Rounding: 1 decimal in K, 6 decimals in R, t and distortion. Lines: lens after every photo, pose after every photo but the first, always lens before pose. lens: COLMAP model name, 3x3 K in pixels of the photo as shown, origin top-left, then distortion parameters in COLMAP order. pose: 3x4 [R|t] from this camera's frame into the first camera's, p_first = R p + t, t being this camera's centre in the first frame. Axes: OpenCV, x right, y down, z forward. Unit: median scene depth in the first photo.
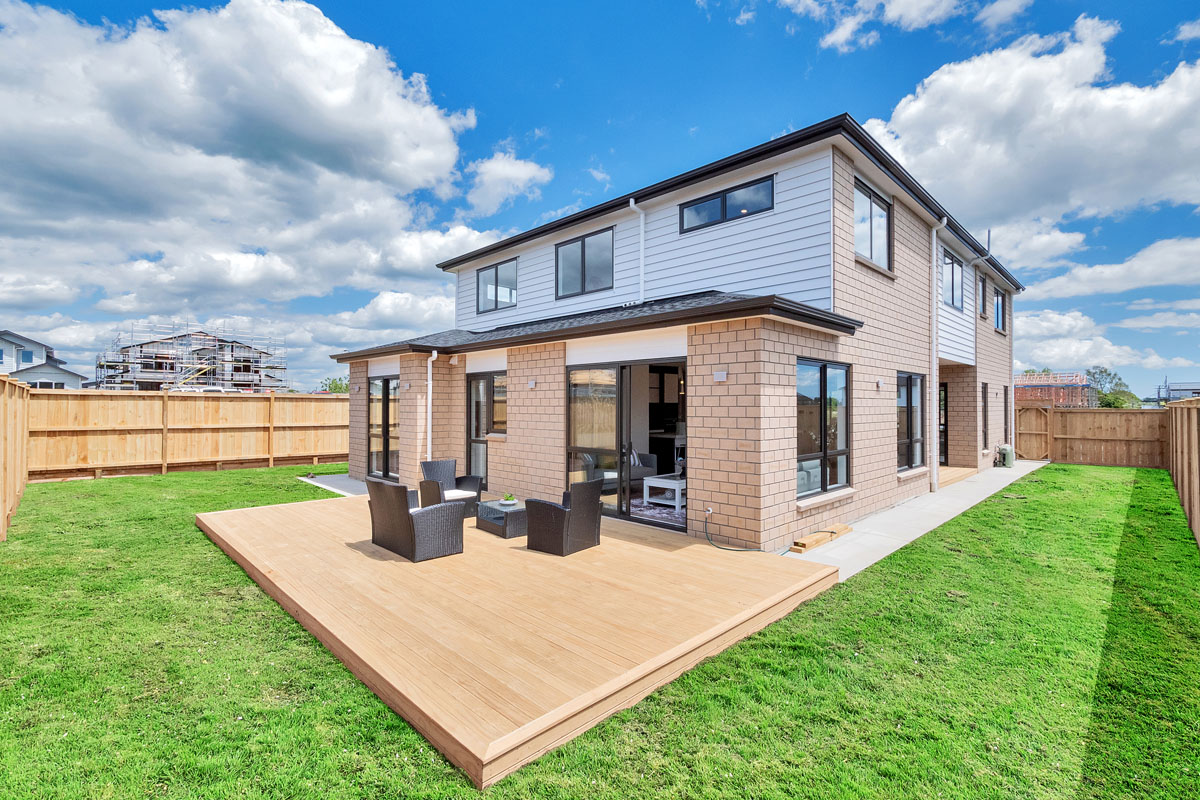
lens RADIAL K [[540.1, 0, 624.5], [0, 540.1, 400.1], [0, 0, 1]] dist [-0.000164, -0.000093]
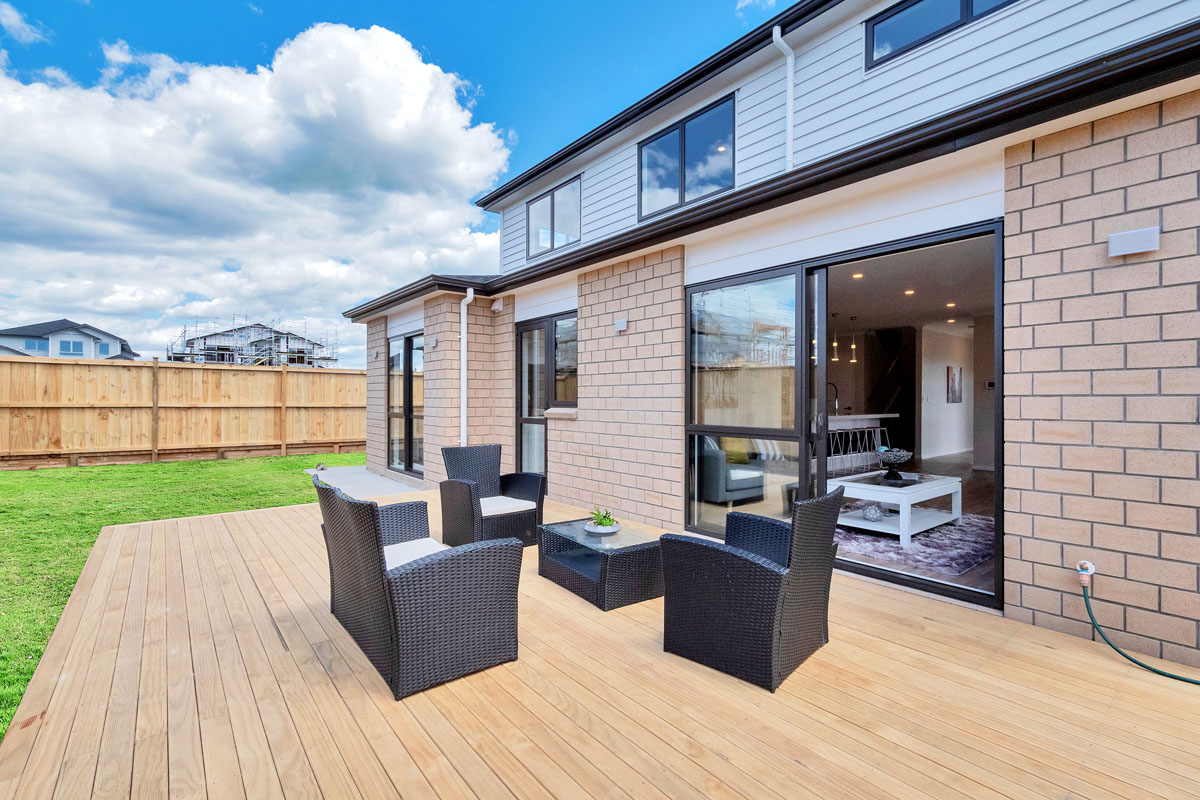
lens RADIAL K [[538.2, 0, 600.0], [0, 538.2, 400.0], [0, 0, 1]] dist [0.000404, 0.000120]
pose [[0.992752, 0.000146, -0.120181, -0.103863], [0.001090, 0.999947, 0.010212, 0.042754], [0.120176, -0.010269, 0.992699, 0.333191]]
